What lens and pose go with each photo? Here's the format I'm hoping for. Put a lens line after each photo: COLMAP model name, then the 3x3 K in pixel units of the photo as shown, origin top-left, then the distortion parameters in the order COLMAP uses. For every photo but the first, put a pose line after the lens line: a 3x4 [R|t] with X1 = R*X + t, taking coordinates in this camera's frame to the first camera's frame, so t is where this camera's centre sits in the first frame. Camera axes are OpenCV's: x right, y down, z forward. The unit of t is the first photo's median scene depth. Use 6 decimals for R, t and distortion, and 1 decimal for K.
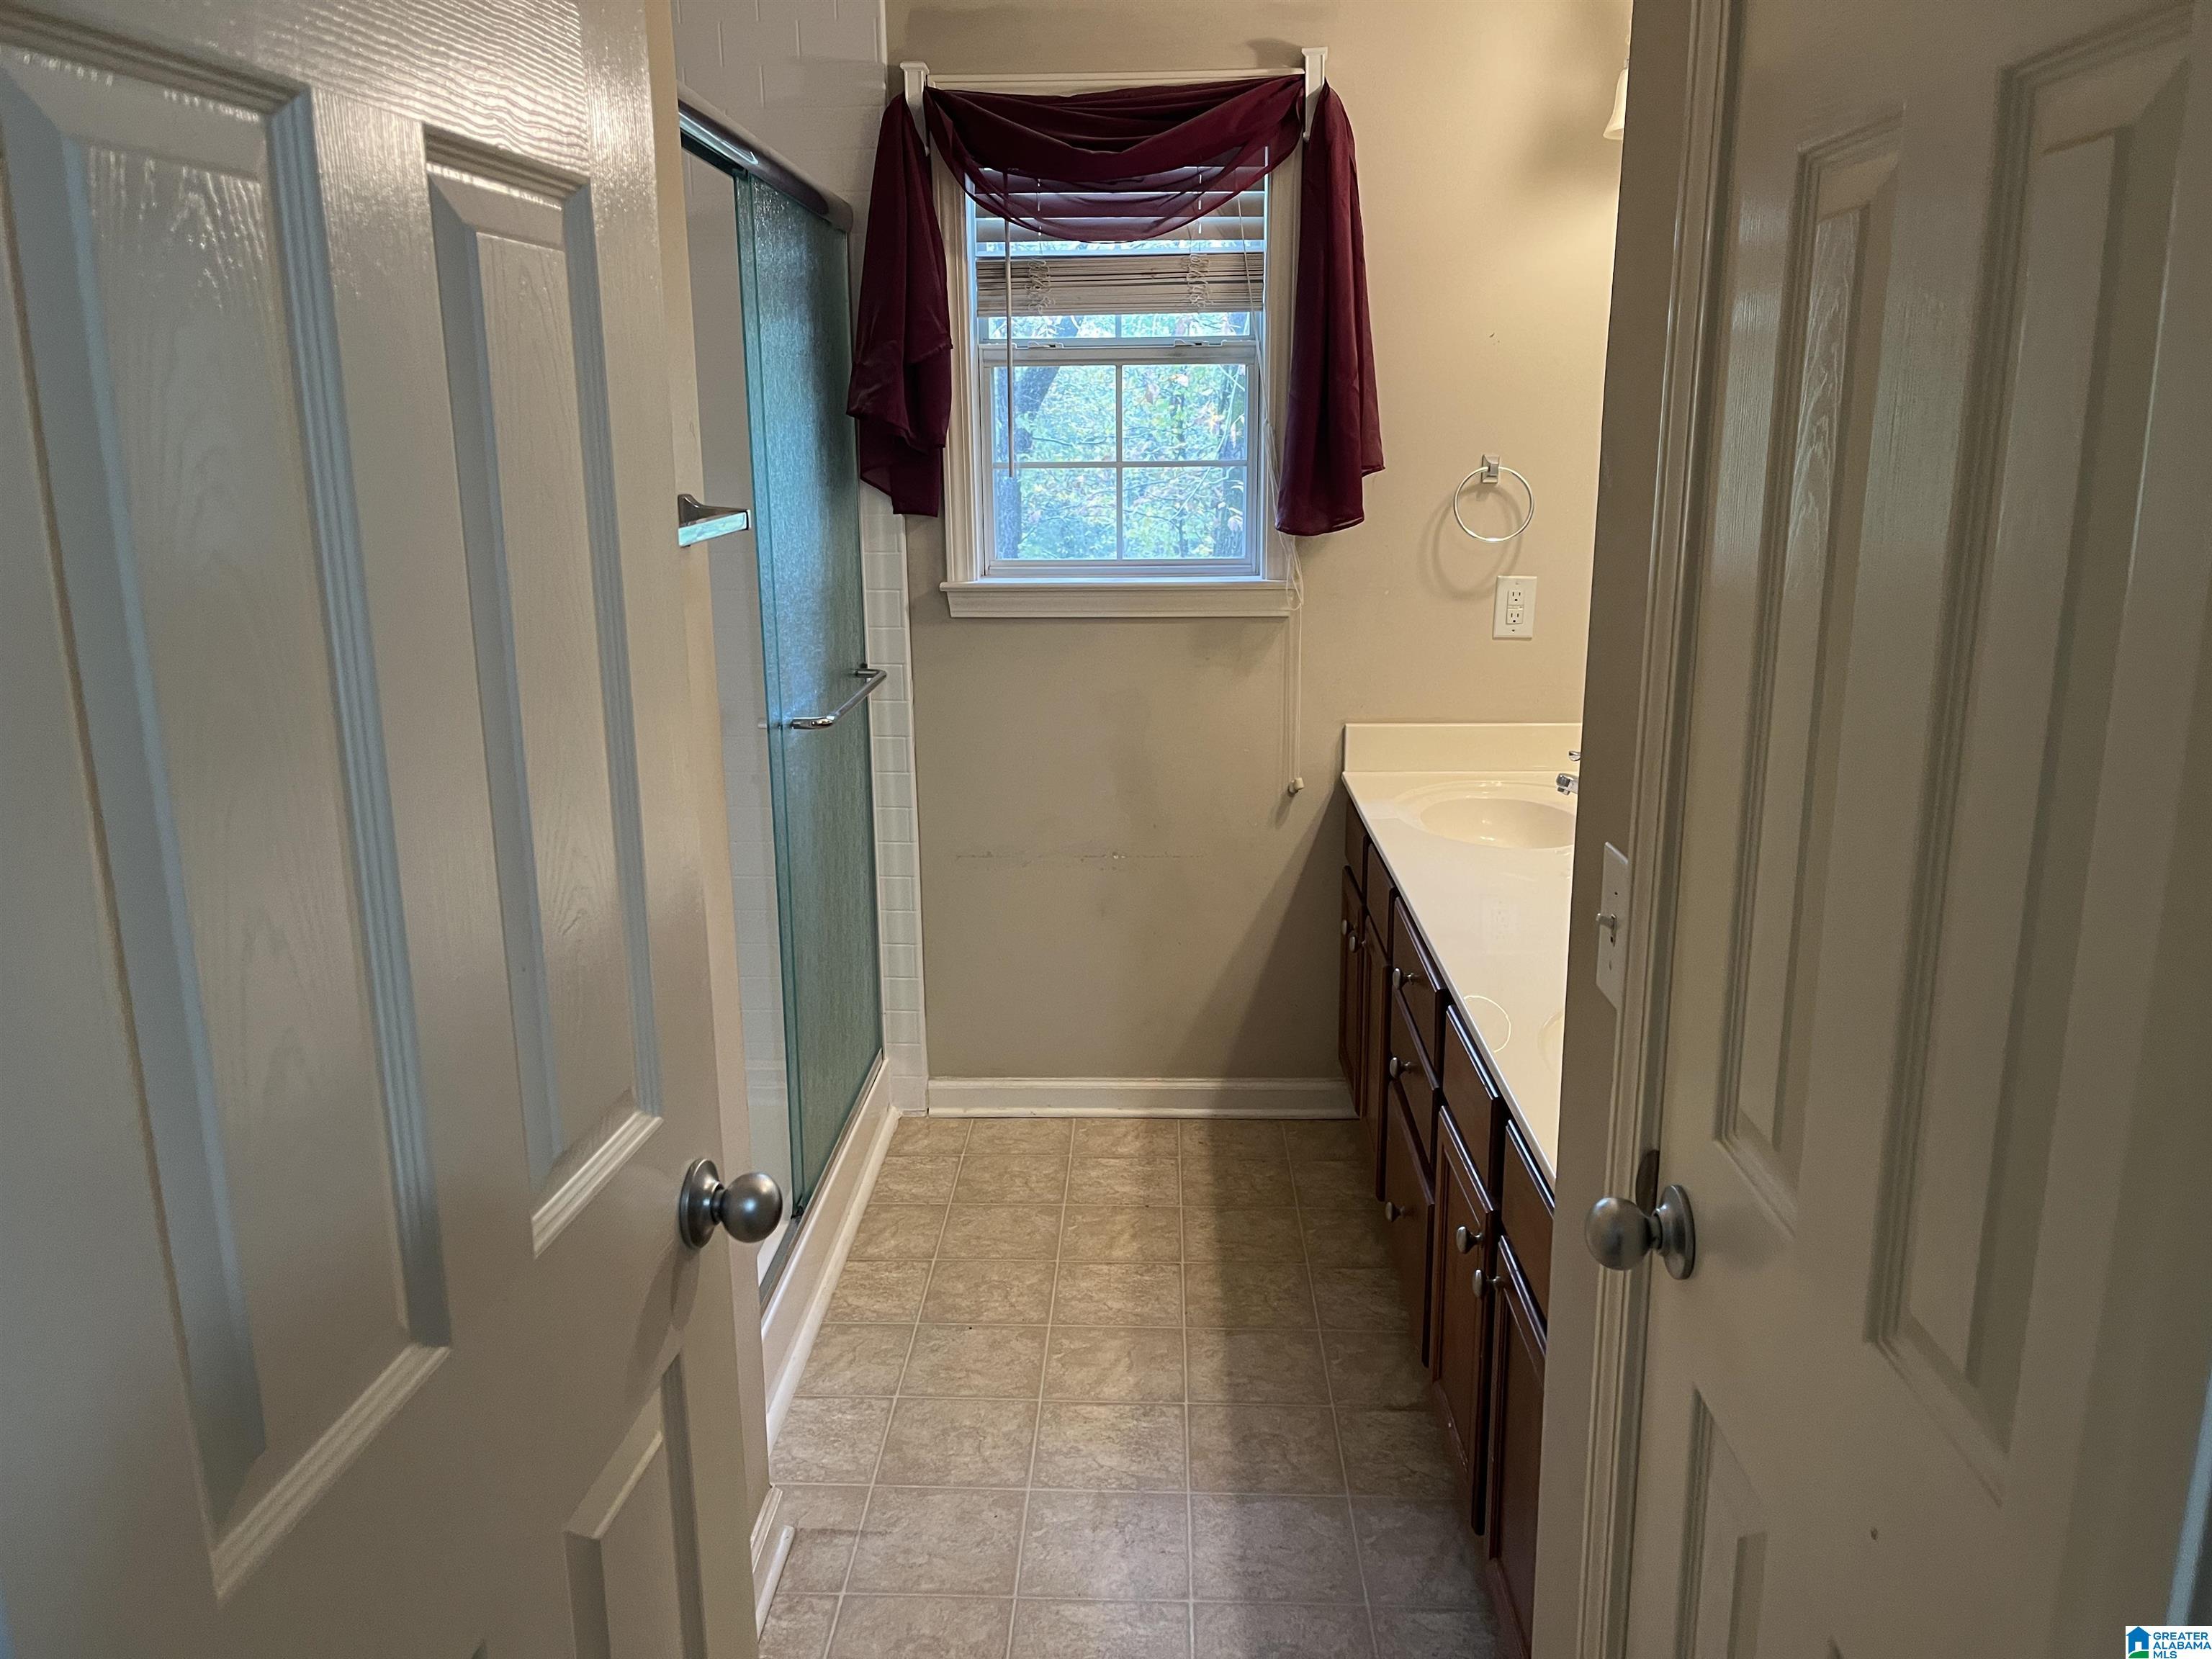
lens RADIAL K [[1671.8, 0, 1104.7], [0, 1671.8, 829.9], [0, 0, 1]] dist [0.001900, 0.000294]
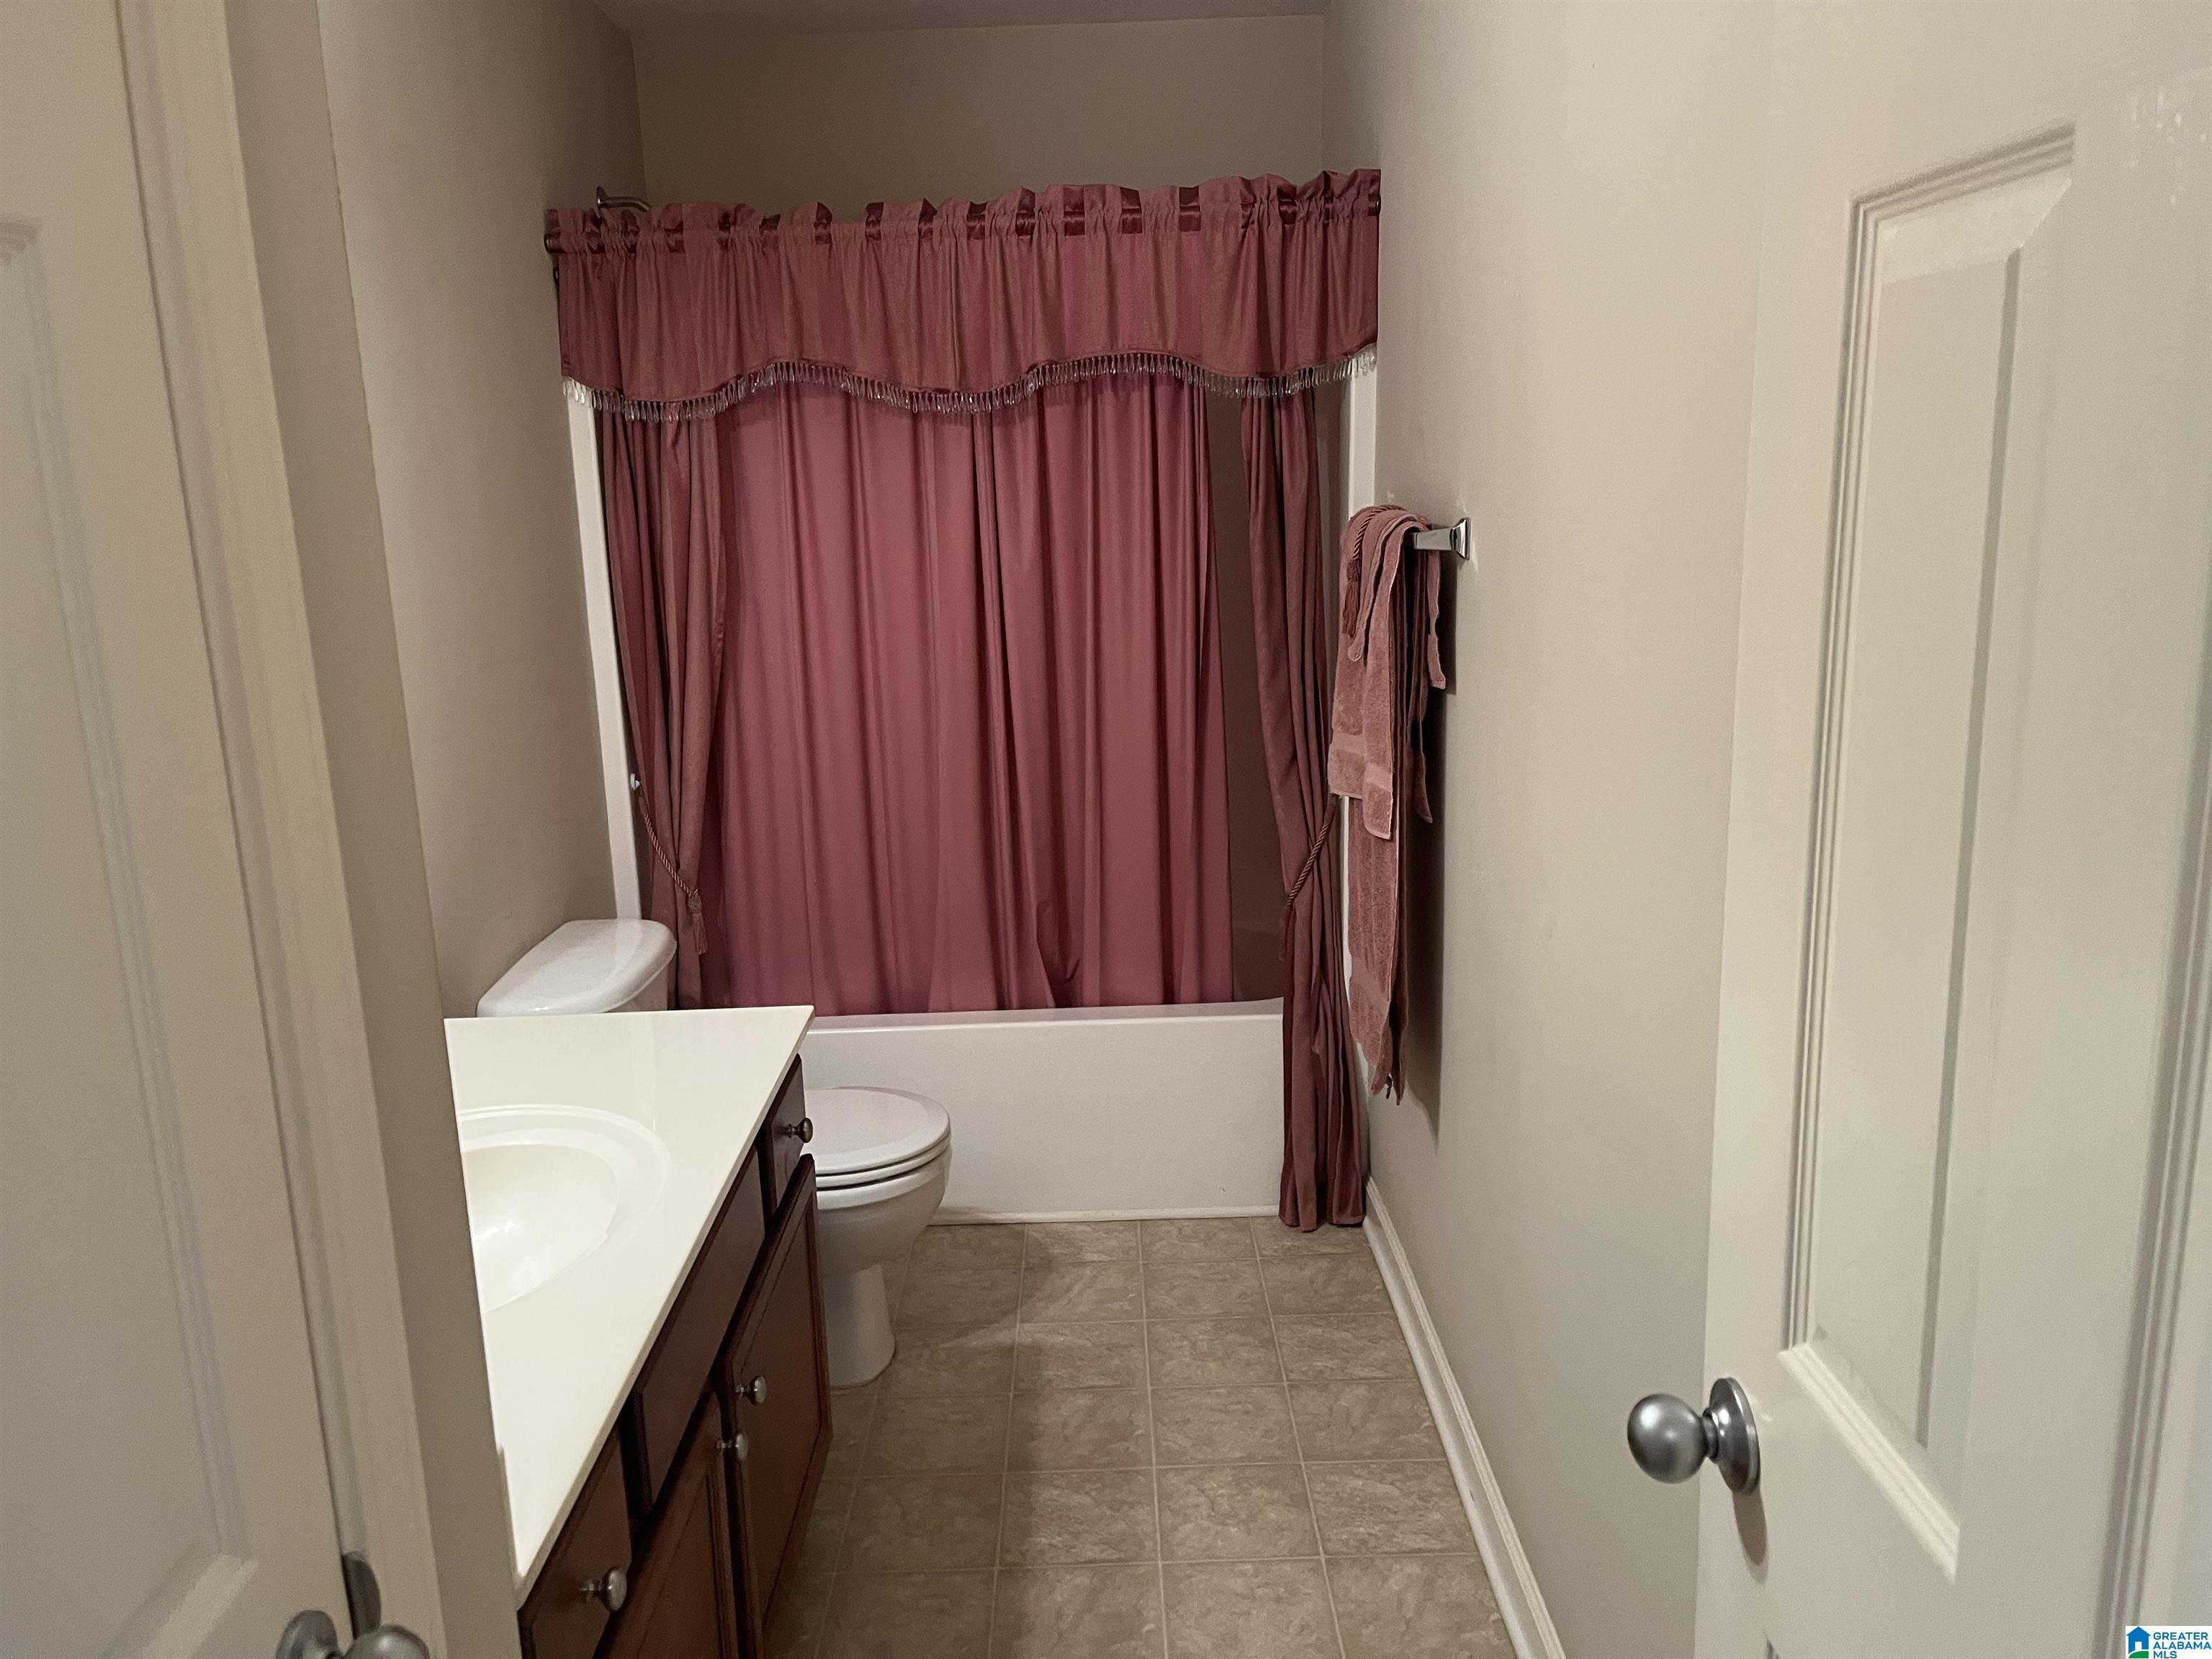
lens RADIAL K [[1671.8, 0, 1103.9], [0, 1671.8, 828.2], [0, 0, 1]] dist [0.001900, 0.000294]
pose [[-0.997561, -0.045106, -0.053275, 0.058248], [-0.063591, 0.901999, 0.427029, -0.400649], [0.028793, 0.429375, -0.902667, 1.707547]]
